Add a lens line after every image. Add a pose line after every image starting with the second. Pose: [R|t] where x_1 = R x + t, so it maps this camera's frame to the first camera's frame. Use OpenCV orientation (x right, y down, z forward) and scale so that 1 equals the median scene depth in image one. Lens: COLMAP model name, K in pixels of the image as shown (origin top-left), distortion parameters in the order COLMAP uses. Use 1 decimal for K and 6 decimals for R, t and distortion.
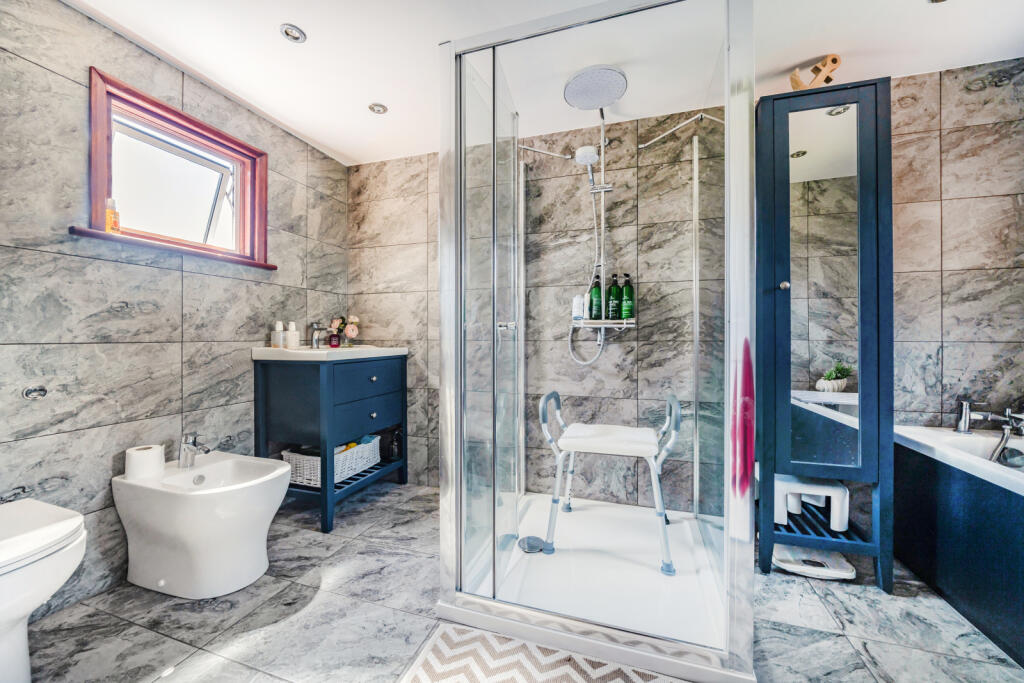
lens RADIAL K [[355.8, 0, 522.6], [0, 355.8, 337.3], [0, 0, 1]] dist [-0.002899, -0.000145]
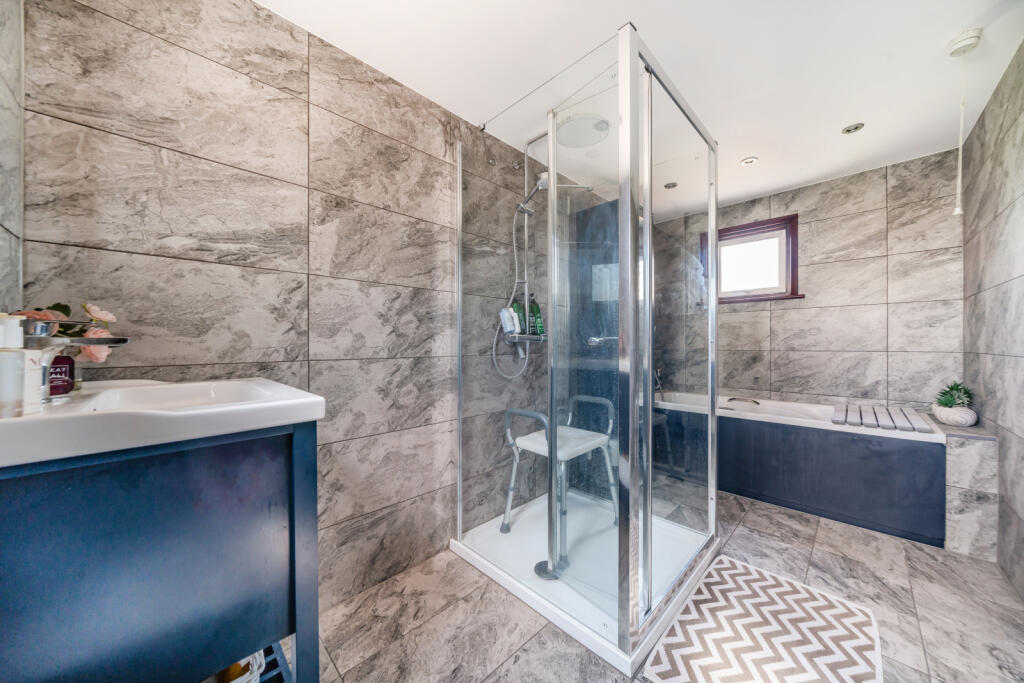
lens RADIAL K [[355.8, 0, 516.6], [0, 355.8, 342.7], [0, 0, 1]] dist [-0.002899, -0.000145]
pose [[0.470437, 0.001416, 0.882433, -0.647801], [0.002661, 0.999992, -0.003023, -0.019514], [-0.882430, 0.003770, 0.470429, 0.470436]]
